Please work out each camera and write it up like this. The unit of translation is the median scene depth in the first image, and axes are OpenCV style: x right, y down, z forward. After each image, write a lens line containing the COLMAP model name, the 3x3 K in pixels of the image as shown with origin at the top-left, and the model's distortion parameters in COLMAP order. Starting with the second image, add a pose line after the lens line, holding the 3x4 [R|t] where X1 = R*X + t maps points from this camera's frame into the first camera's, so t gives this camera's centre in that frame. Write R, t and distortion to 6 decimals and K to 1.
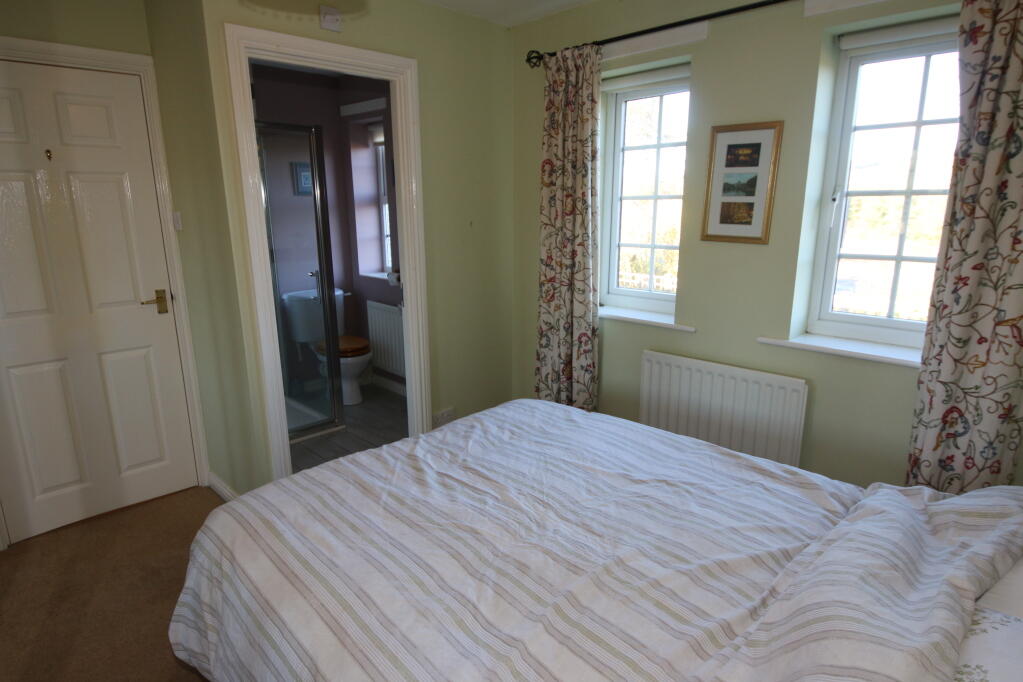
lens RADIAL K [[574.0, 0, 508.5], [0, 574.0, 347.4], [0, 0, 1]] dist [0.028221, -0.015488]
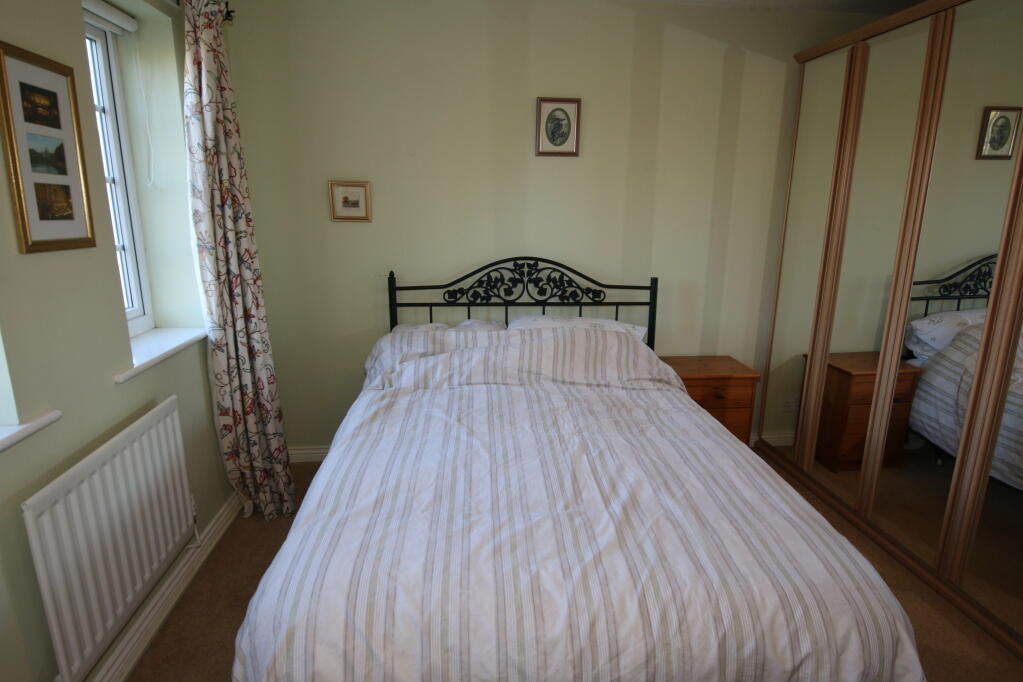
lens RADIAL K [[574.0, 0, 519.6], [0, 574.0, 335.5], [0, 0, 1]] dist [0.028221, -0.015488]
pose [[-0.785067, -0.147164, 0.601674, -0.427162], [0.139833, 0.904183, 0.403610, -0.322276], [-0.603420, 0.400994, -0.689266, 1.341819]]
